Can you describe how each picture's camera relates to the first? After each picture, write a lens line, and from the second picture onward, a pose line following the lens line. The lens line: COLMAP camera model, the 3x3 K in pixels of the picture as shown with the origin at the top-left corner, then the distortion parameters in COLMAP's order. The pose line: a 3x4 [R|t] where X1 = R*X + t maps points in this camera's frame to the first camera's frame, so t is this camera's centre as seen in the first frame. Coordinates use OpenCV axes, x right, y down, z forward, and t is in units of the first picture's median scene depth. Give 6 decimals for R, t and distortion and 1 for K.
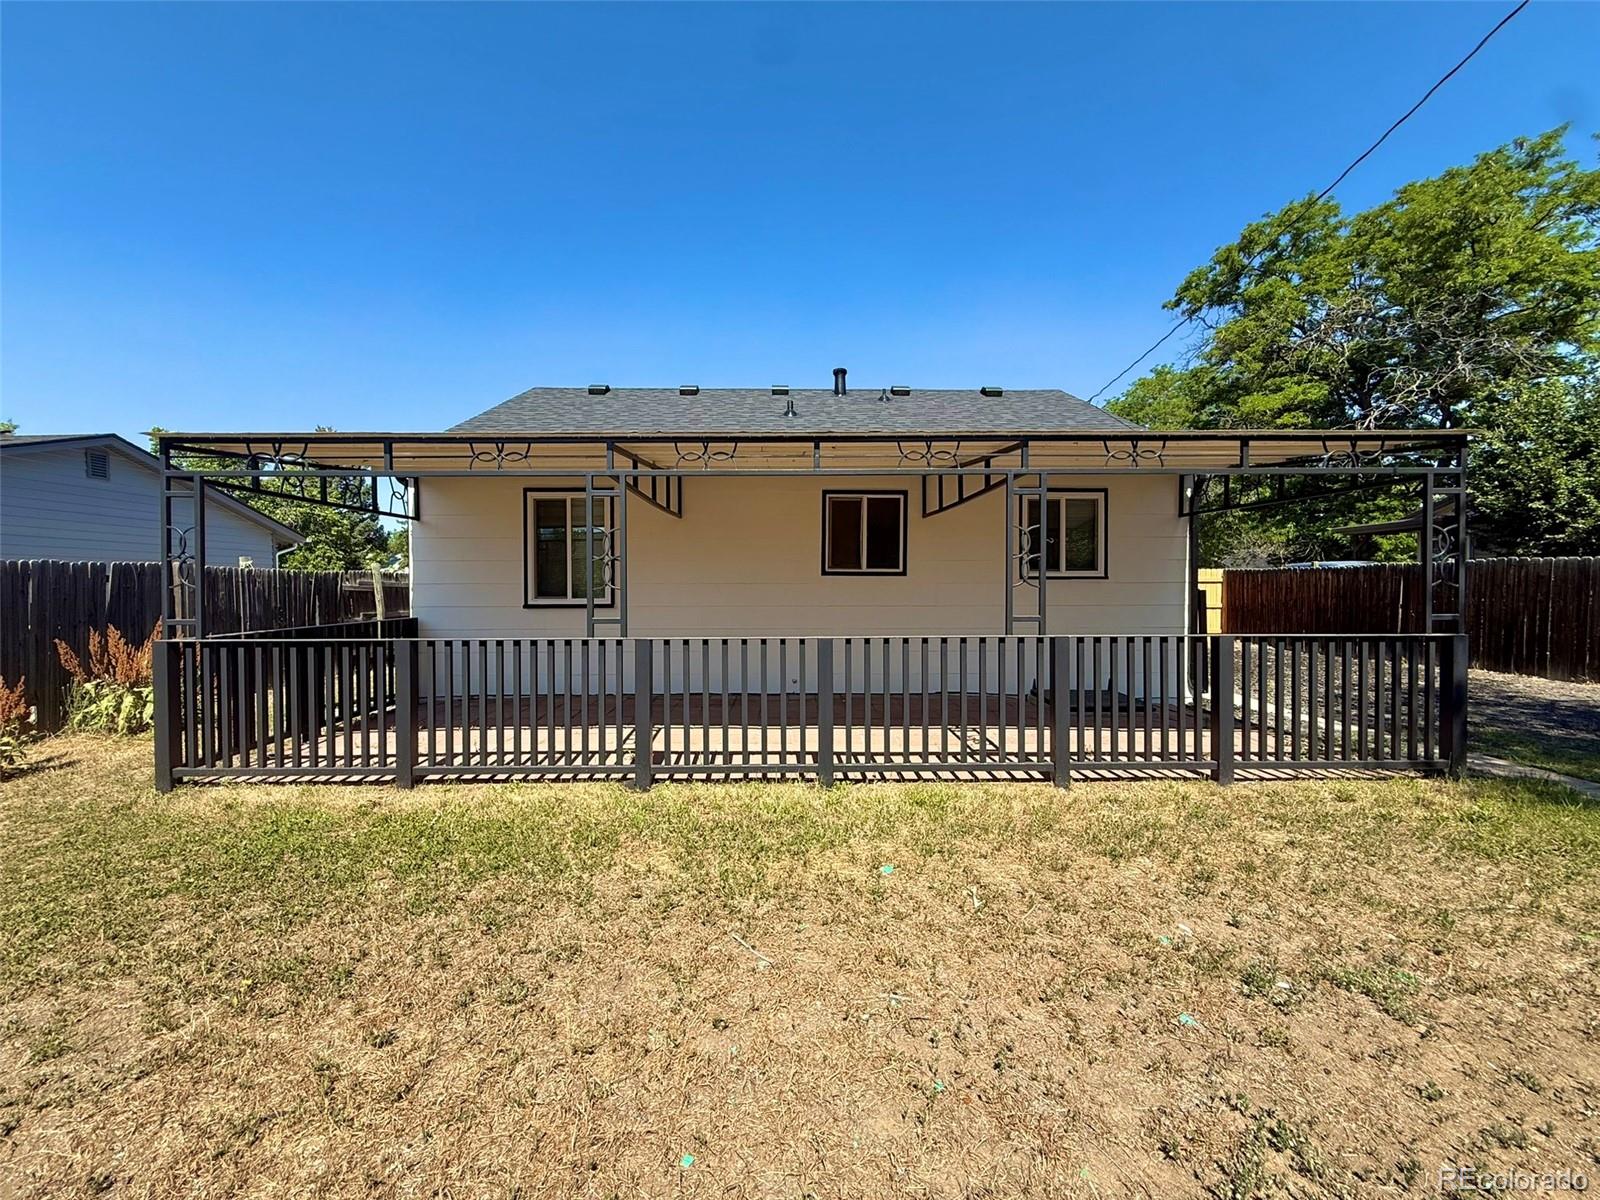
lens RADIAL K [[636.4, 0, 796.7], [0, 636.4, 599.7], [0, 0, 1]] dist [-0.000201, 0.000361]
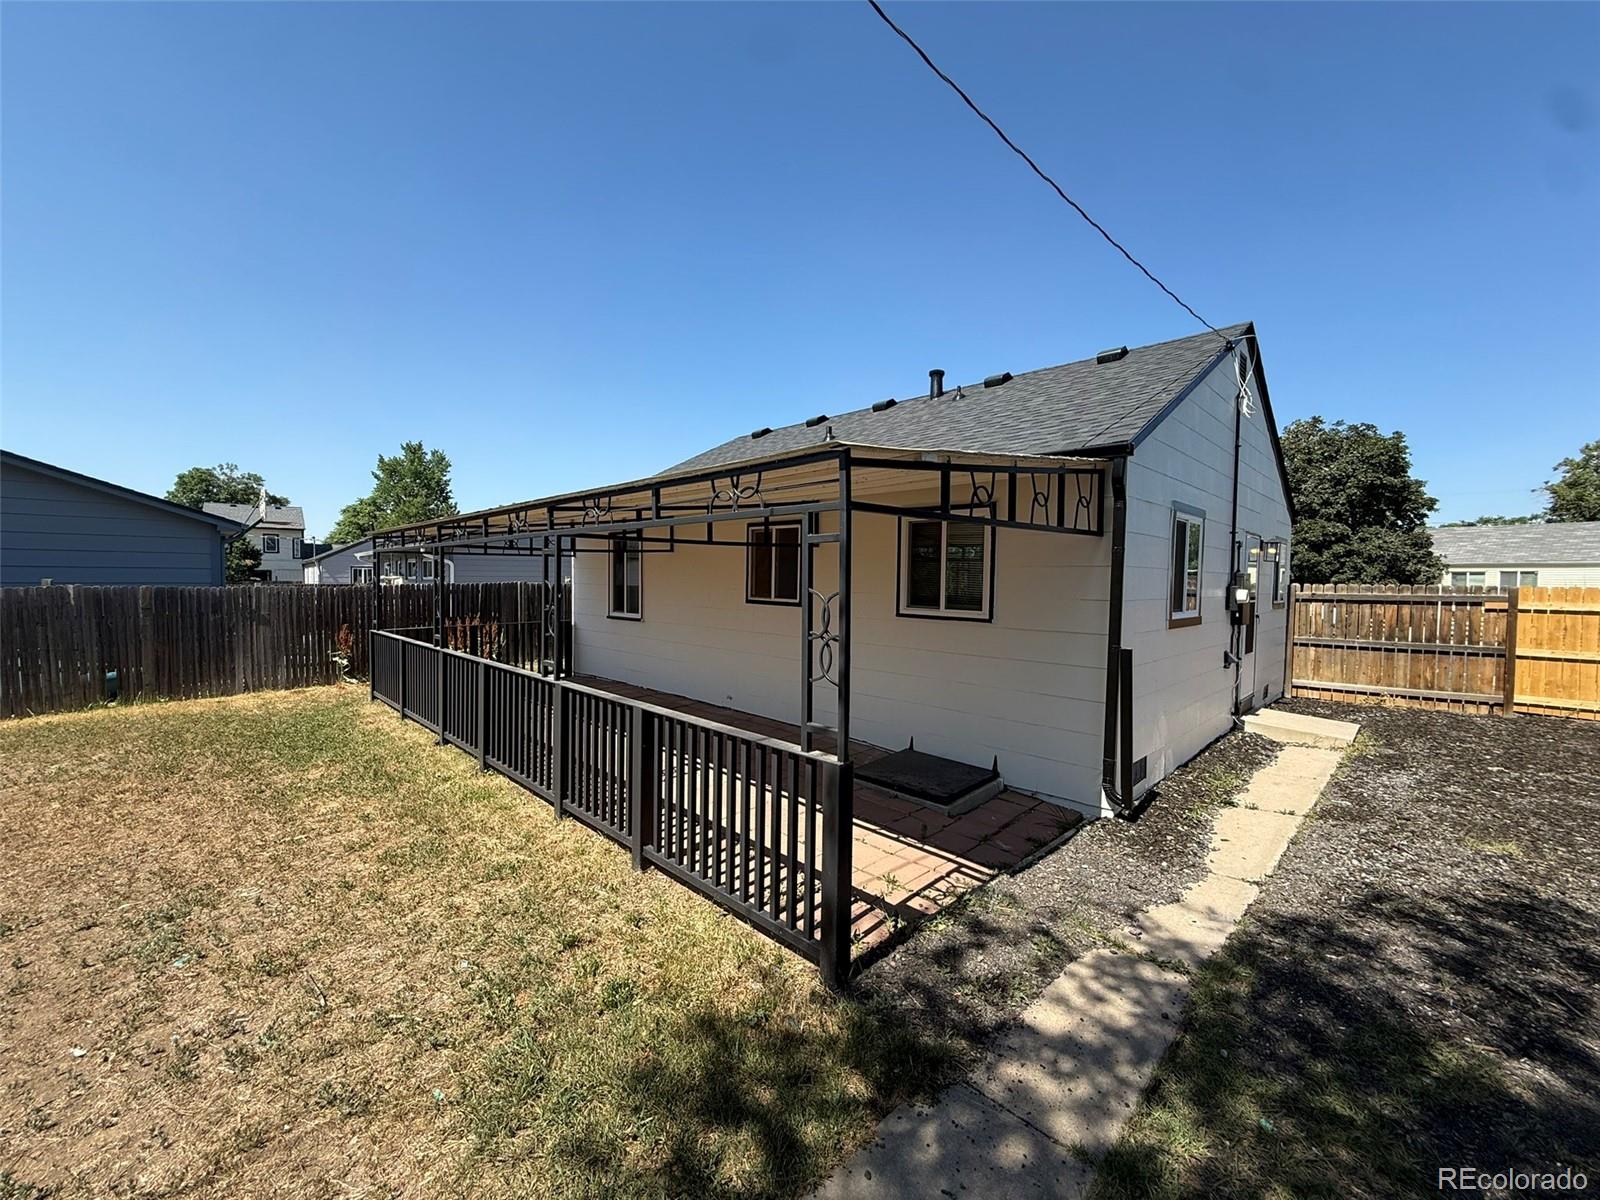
lens RADIAL K [[636.4, 0, 795.9], [0, 636.4, 598.1], [0, 0, 1]] dist [-0.000201, 0.000361]
pose [[0.696410, 0.034735, -0.716803, 0.608136], [-0.025024, 0.999396, 0.024117, -0.052233], [0.717208, 0.001143, 0.696858, 0.219079]]
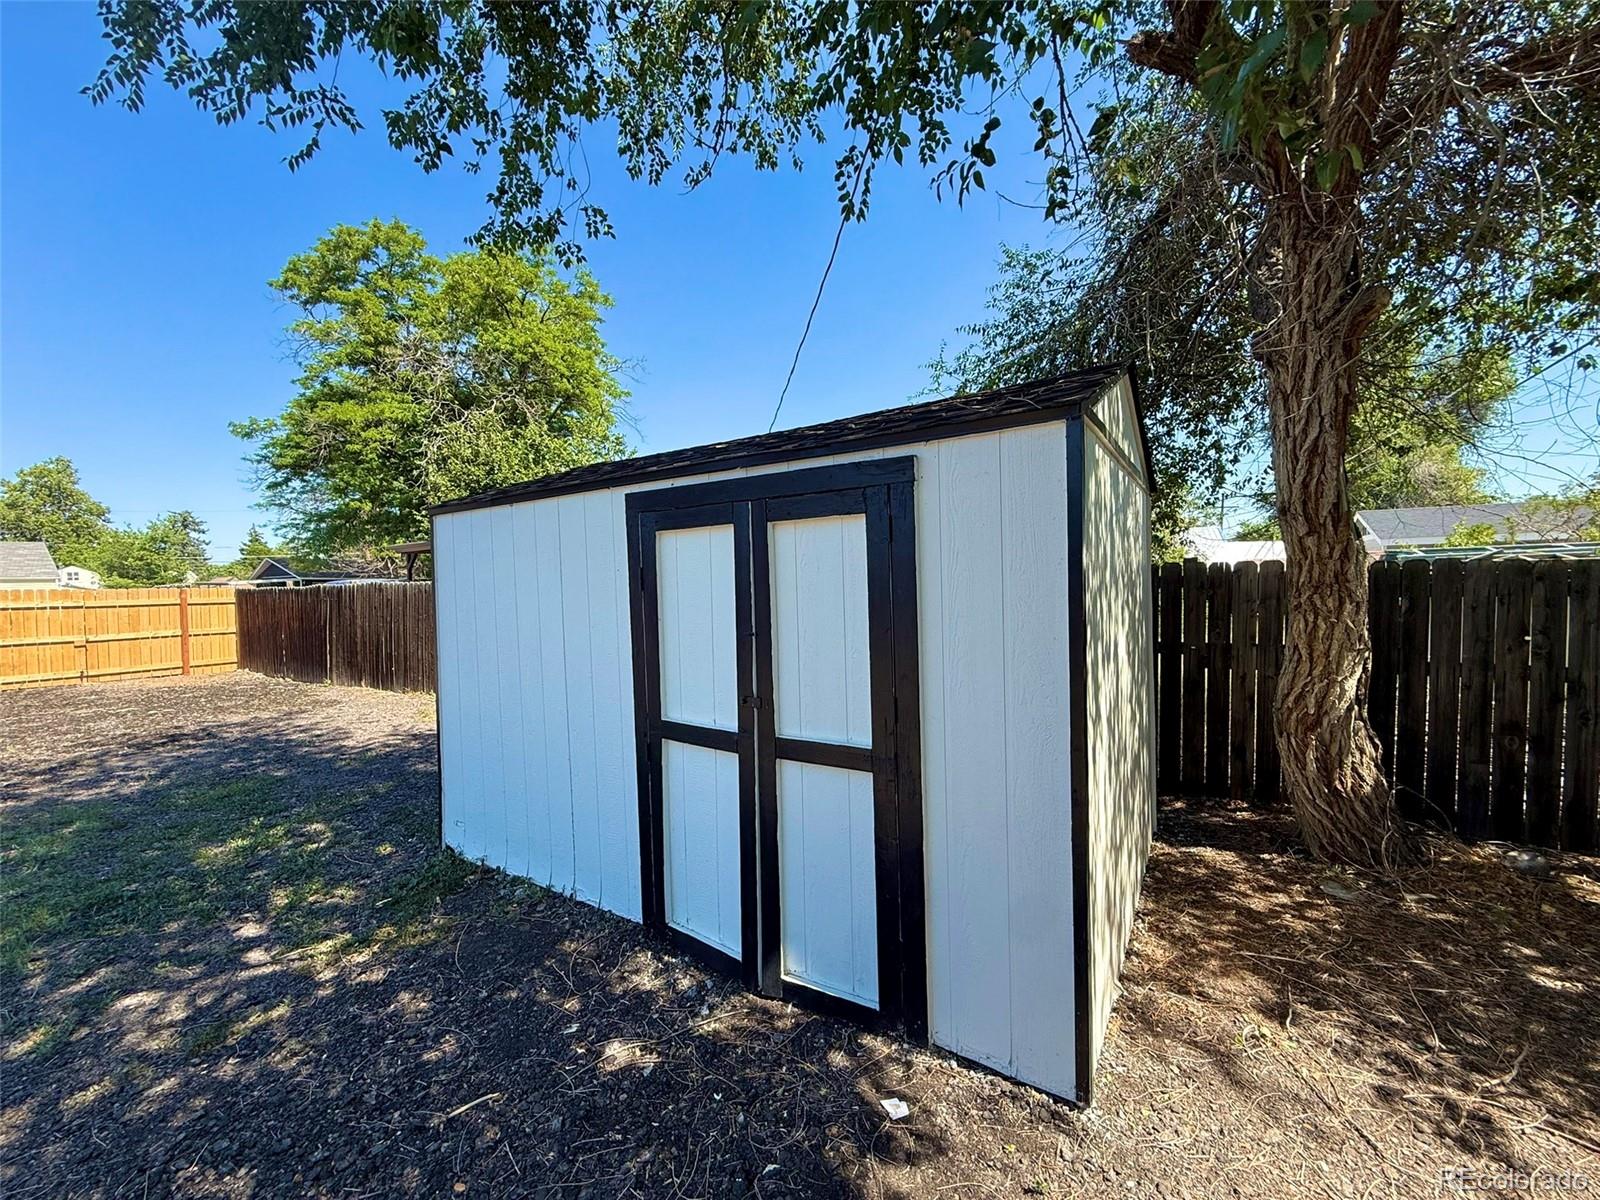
lens RADIAL K [[636.4, 0, 795.3], [0, 636.4, 599.4], [0, 0, 1]] dist [-0.000201, 0.000361]
pose [[0.569045, -0.024816, 0.821932, 0.584652], [0.034539, 0.999384, 0.006262, -0.016553], [-0.821581, 0.024825, 0.569551, -0.175181]]
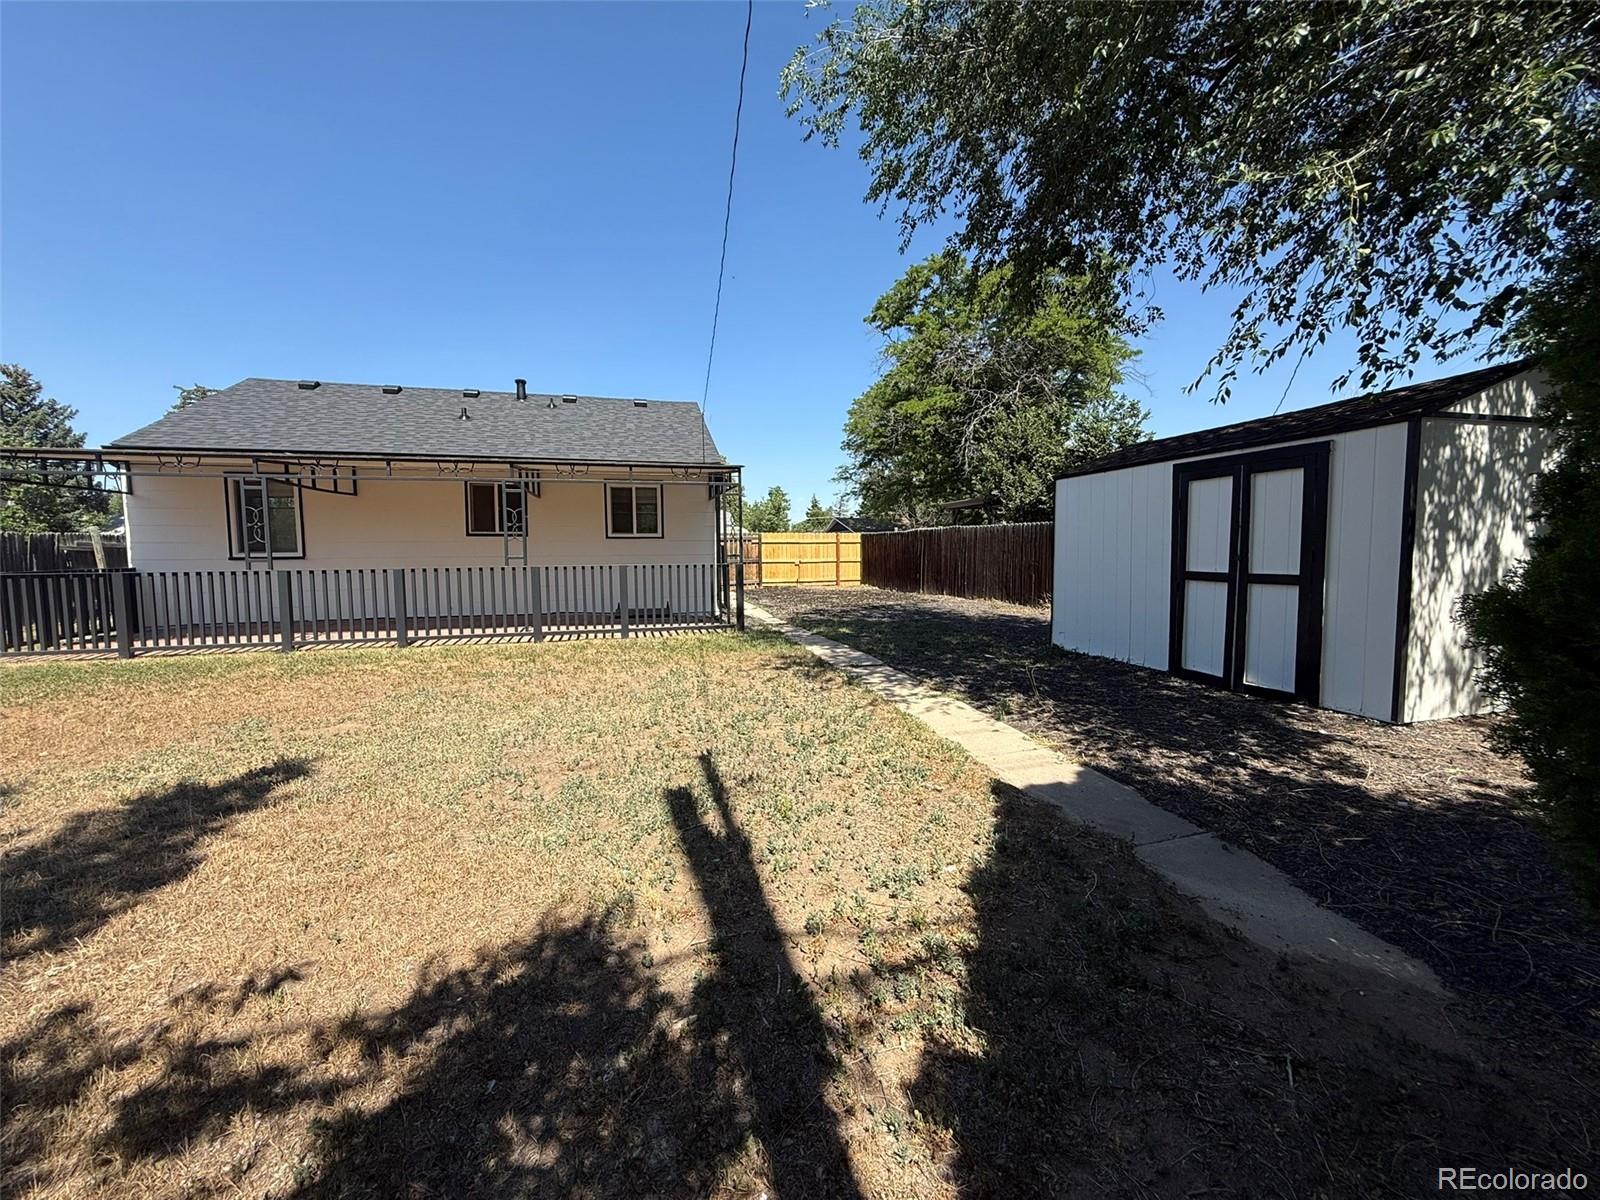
lens RADIAL K [[636.4, 0, 794.8], [0, 636.4, 596.6], [0, 0, 1]] dist [-0.000201, 0.000361]
pose [[0.969716, -0.023044, 0.243148, 0.293075], [0.010524, 0.998557, 0.052665, 0.022813], [-0.244010, -0.048511, 0.968559, -0.442033]]
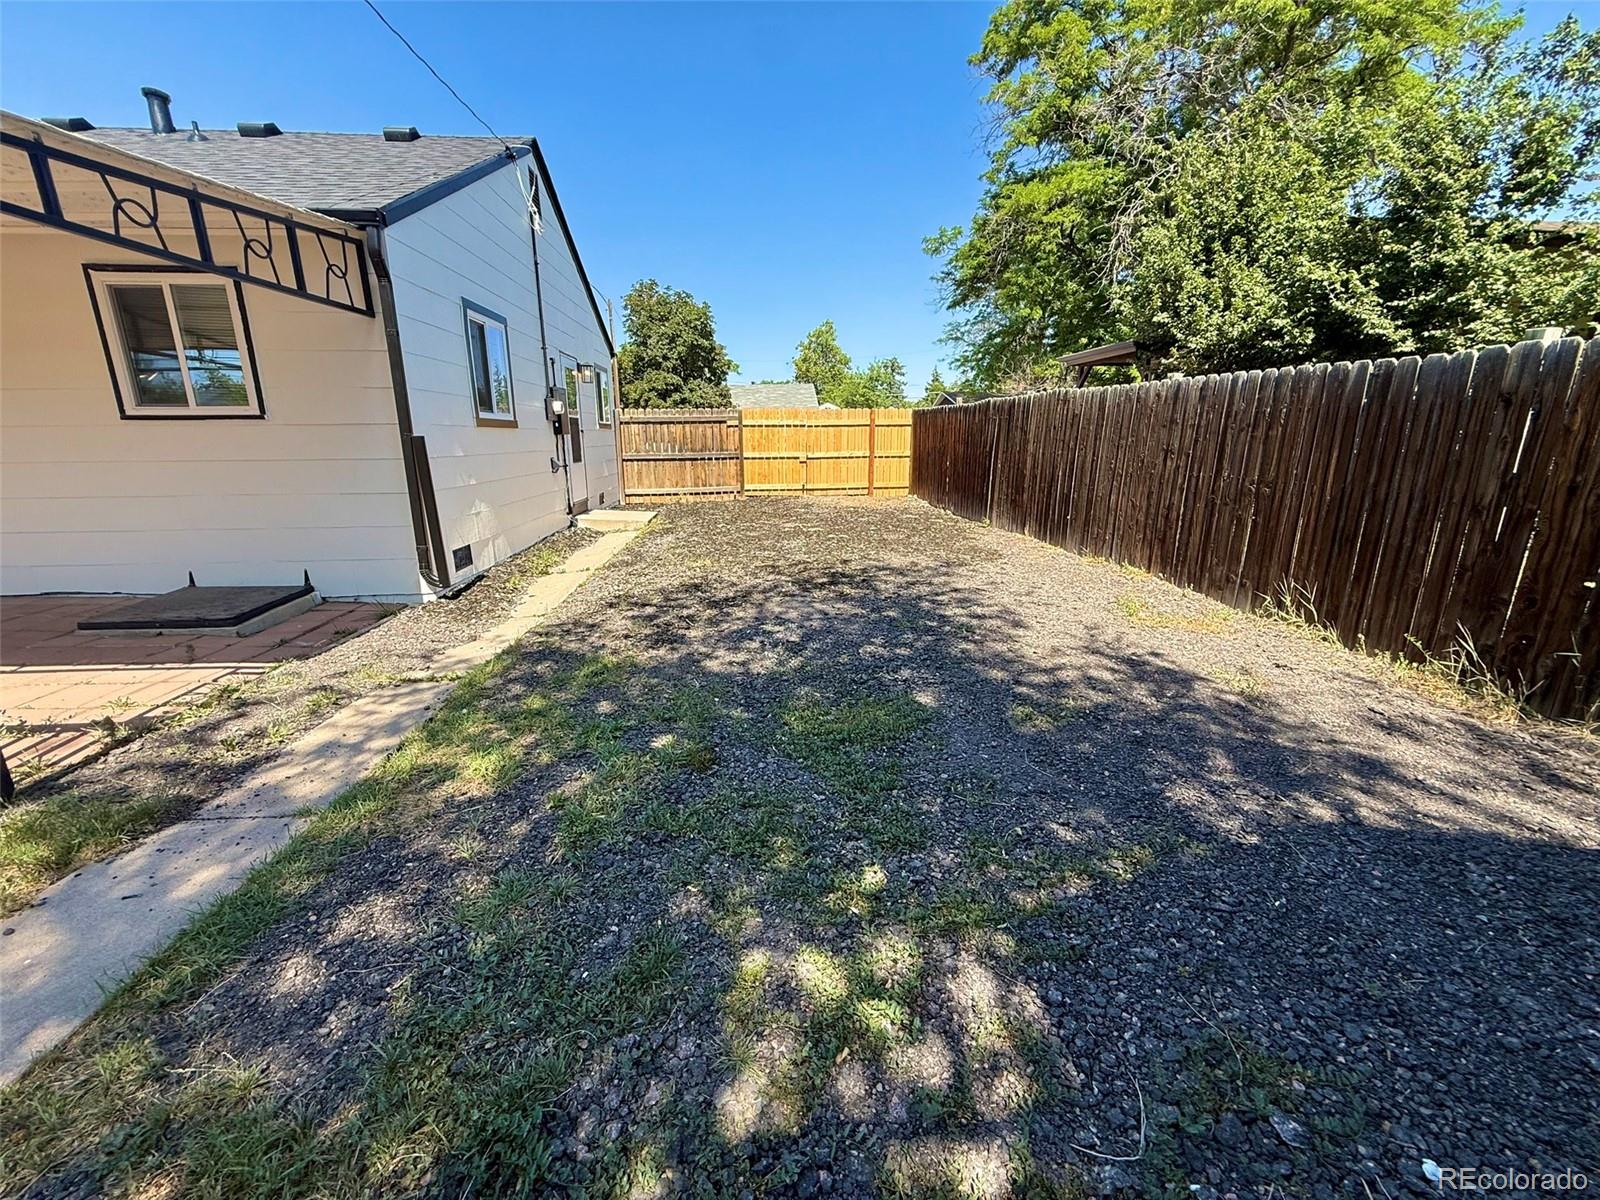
lens RADIAL K [[636.4, 0, 793.2], [0, 636.4, 599.0], [0, 0, 1]] dist [-0.000201, 0.000361]
pose [[0.998598, -0.017886, 0.049815, 0.697407], [0.005743, 0.972235, 0.233935, -0.002167], [-0.052616, -0.233321, 0.970975, 0.209539]]
